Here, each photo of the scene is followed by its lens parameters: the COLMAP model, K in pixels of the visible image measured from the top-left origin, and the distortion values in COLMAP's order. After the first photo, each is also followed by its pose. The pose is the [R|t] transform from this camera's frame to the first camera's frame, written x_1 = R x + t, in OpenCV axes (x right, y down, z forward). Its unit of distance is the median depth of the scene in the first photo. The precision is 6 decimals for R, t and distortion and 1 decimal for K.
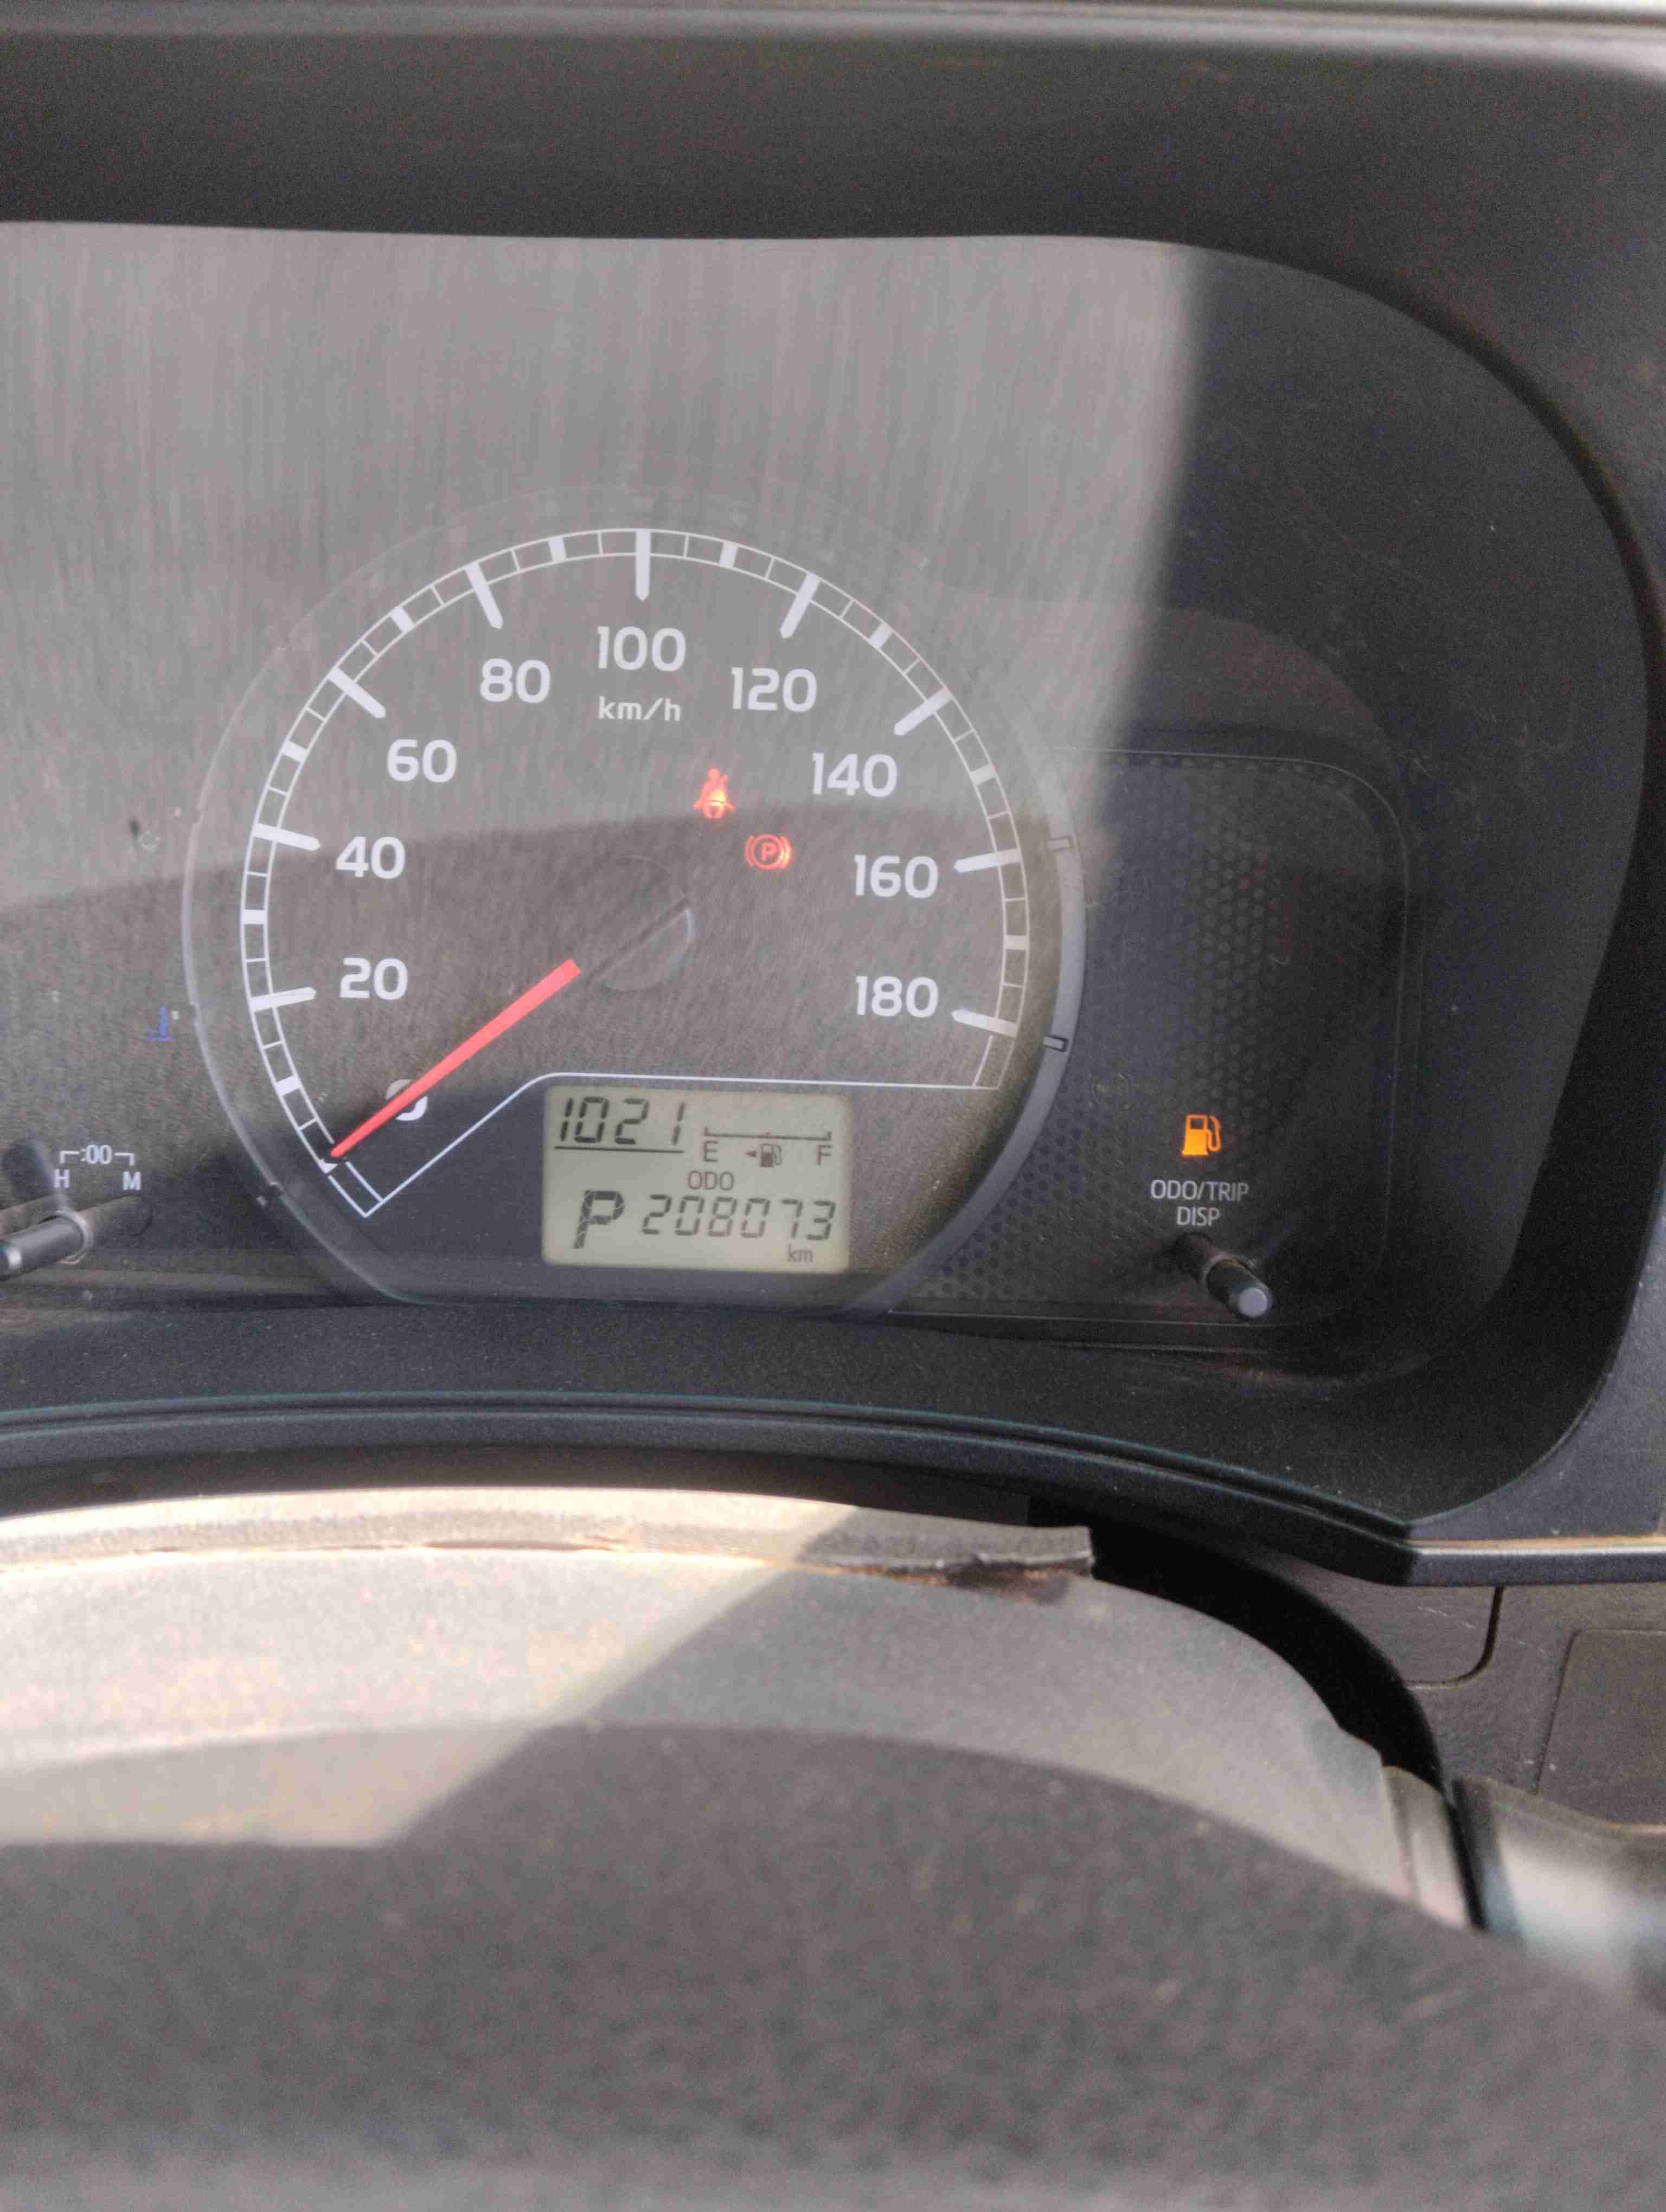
lens RADIAL K [[1860.8, 0, 867.8], [0, 1860.8, 1113.6], [0, 0, 1]] dist [0.043885, -0.148222]
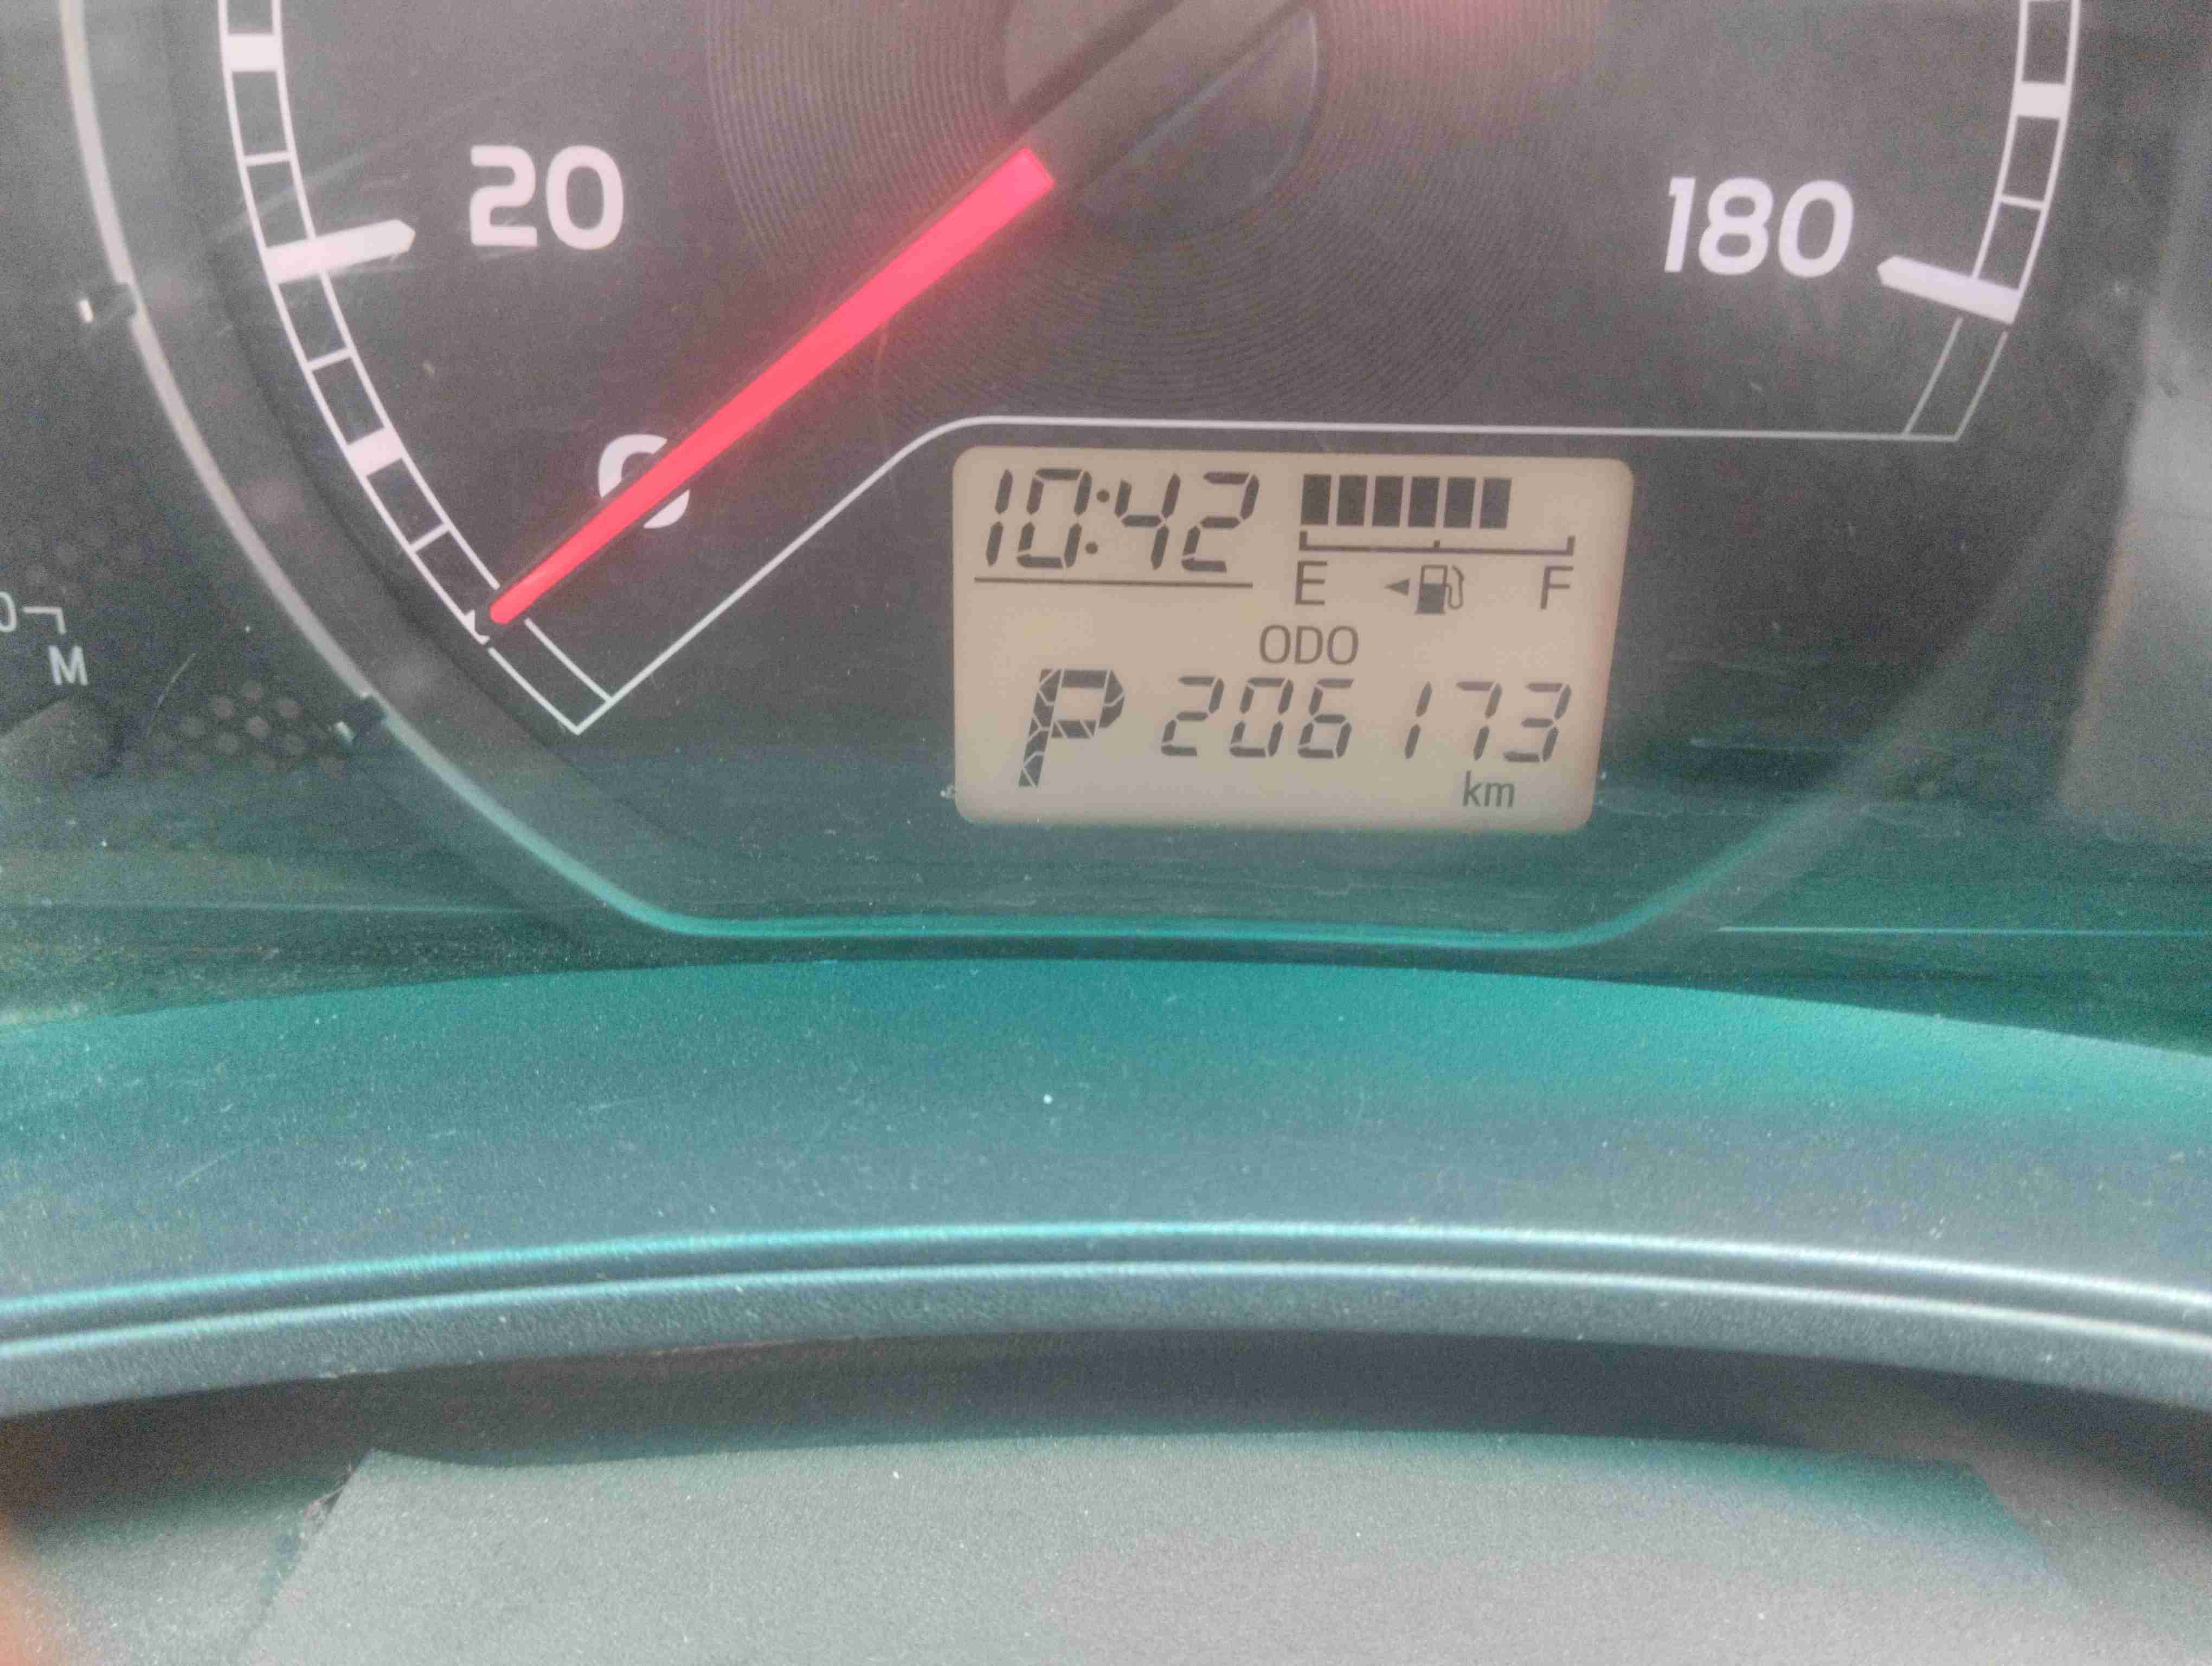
lens RADIAL K [[1860.8, 0, 1097.0], [0, 1860.8, 845.9], [0, 0, 1]] dist [0.043885, -0.148222]
pose [[0.999686, -0.017530, 0.017899, -0.148772], [0.011474, 0.955460, 0.294899, -0.055024], [-0.022272, -0.294601, 0.955361, 0.545613]]
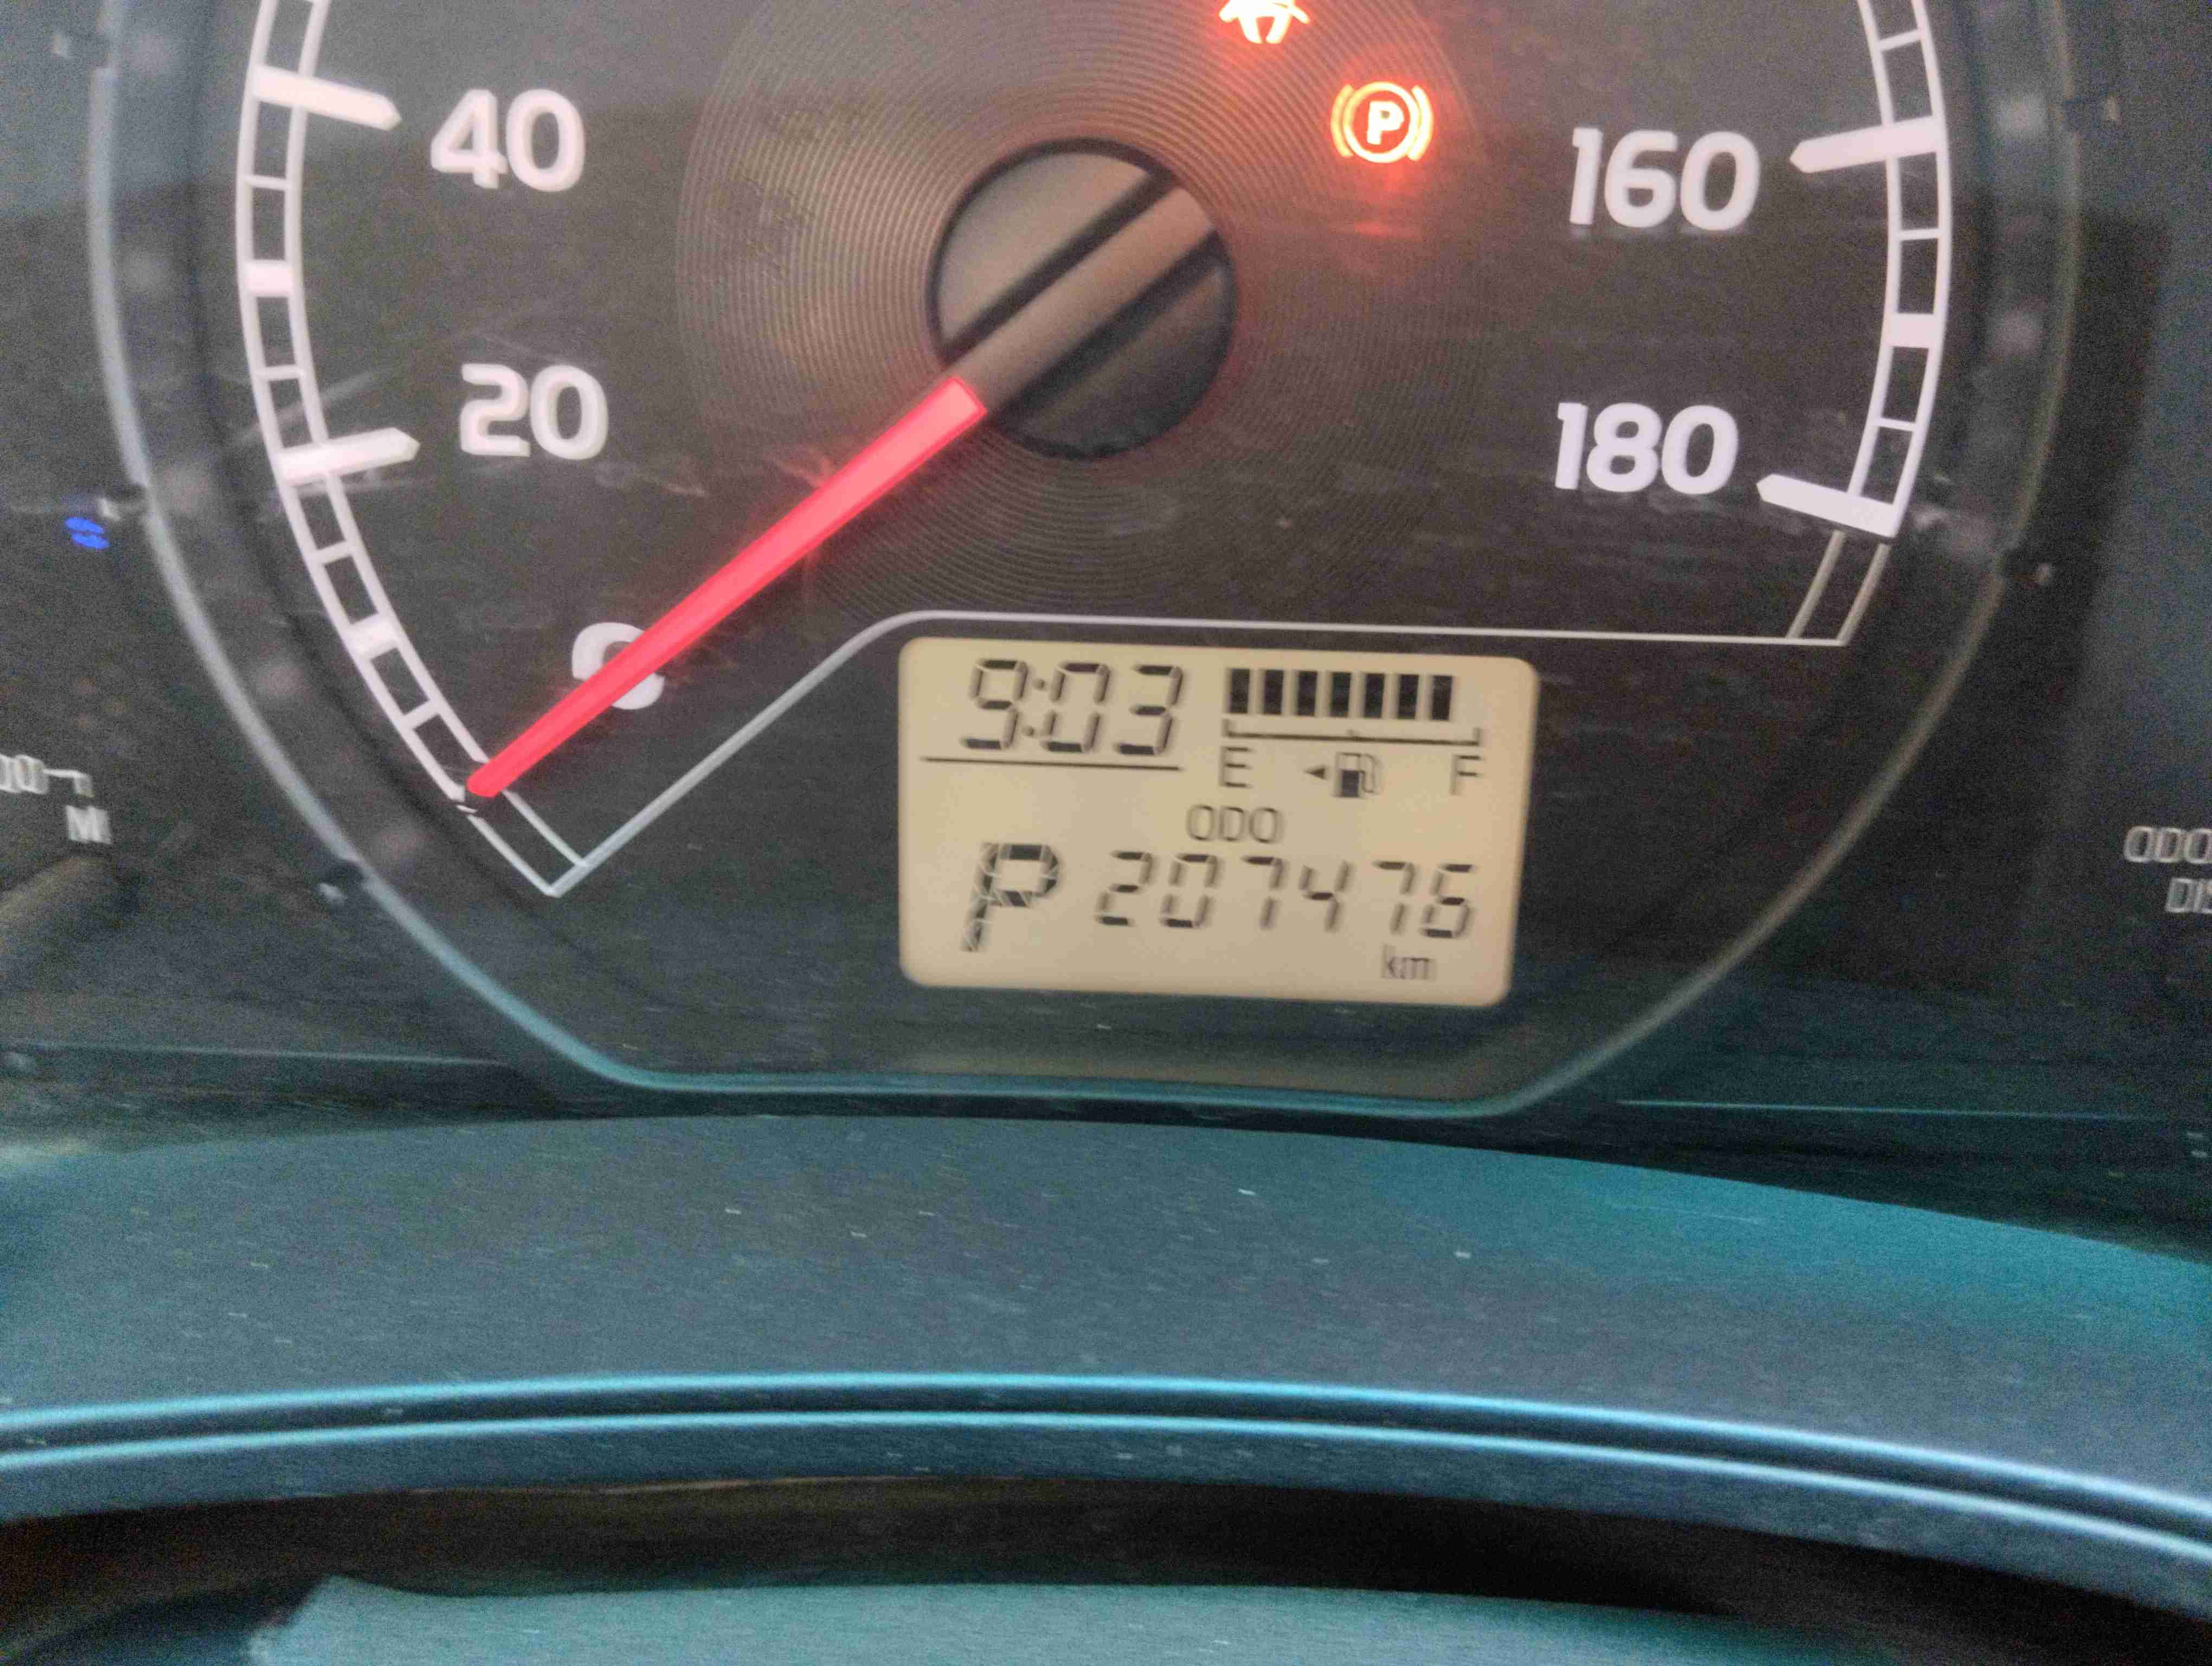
lens RADIAL K [[1860.8, 0, 1112.6], [0, 1860.8, 839.1], [0, 0, 1]] dist [0.043885, -0.148222]
pose [[0.999939, 0.000705, -0.011021, -0.113118], [0.001690, 0.976451, 0.215733, -0.068552], [0.010914, -0.215739, 0.976390, 0.518461]]
